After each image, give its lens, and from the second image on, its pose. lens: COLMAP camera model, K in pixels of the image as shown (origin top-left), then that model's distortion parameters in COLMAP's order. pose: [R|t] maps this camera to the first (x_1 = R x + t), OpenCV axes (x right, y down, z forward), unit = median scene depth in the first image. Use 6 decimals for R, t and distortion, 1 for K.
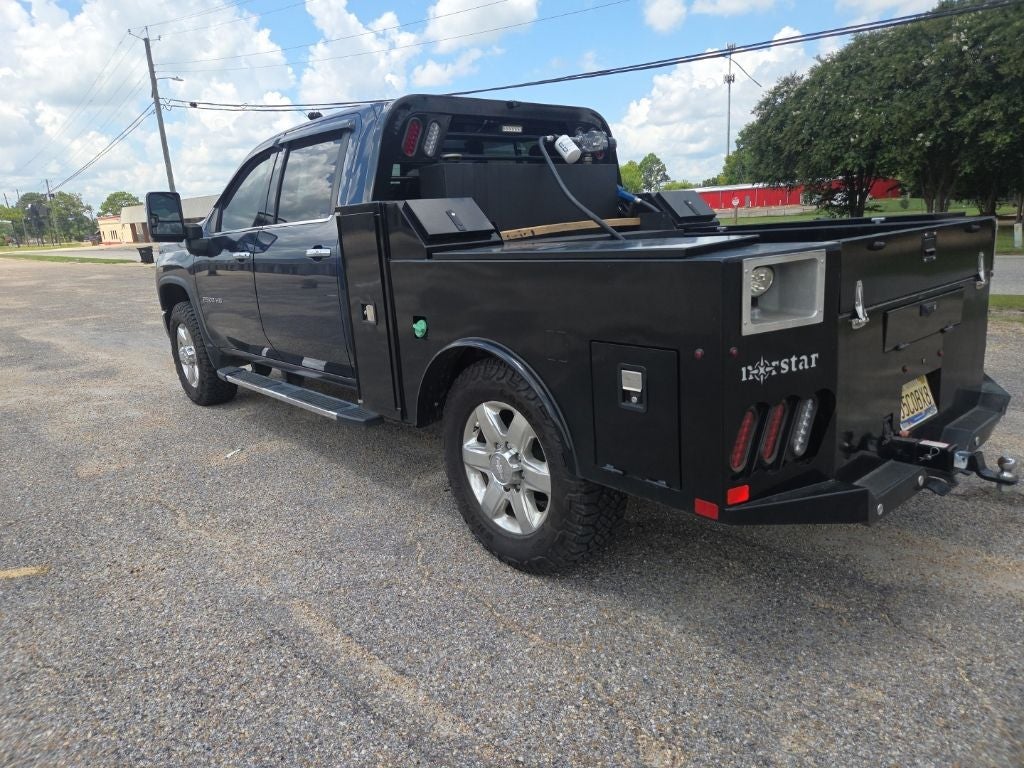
lens RADIAL K [[685.1, 0, 509.0], [0, 685.1, 382.4], [0, 0, 1]] dist [0.060563, -0.055108]
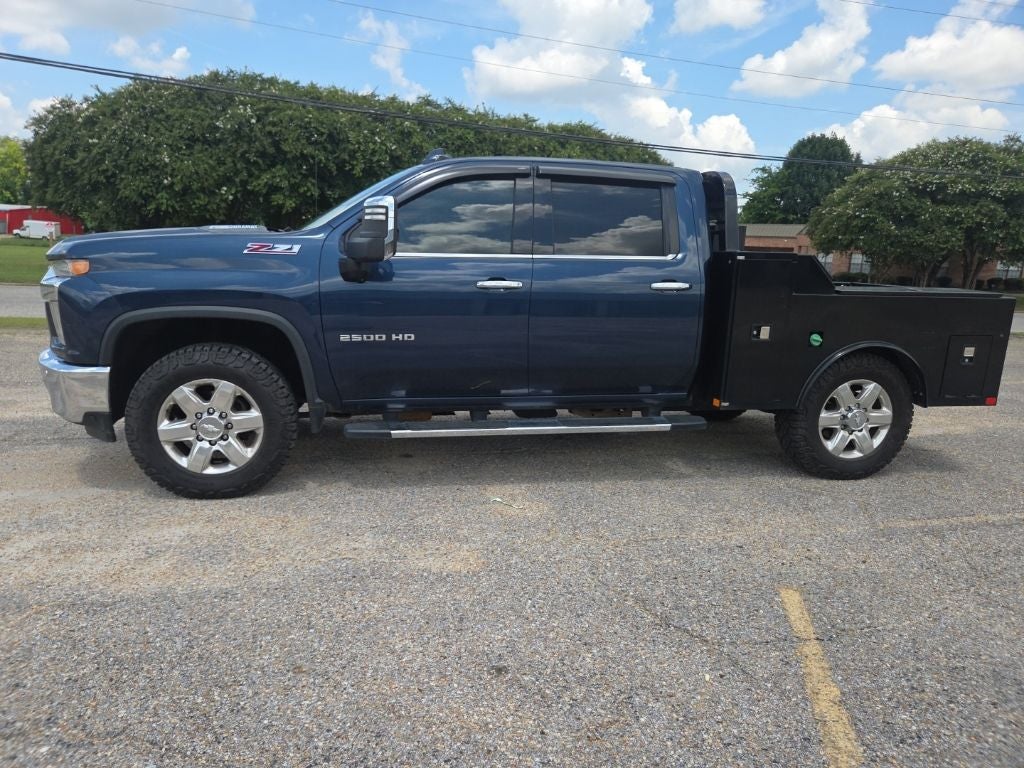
lens RADIAL K [[685.1, 0, 509.0], [0, 685.1, 382.4], [0, 0, 1]] dist [0.060563, -0.055108]
pose [[0.480353, -0.089629, 0.872483, -1.265274], [0.136315, 0.990306, 0.026684, -0.083755], [-0.866417, 0.106115, 0.487915, 0.604241]]
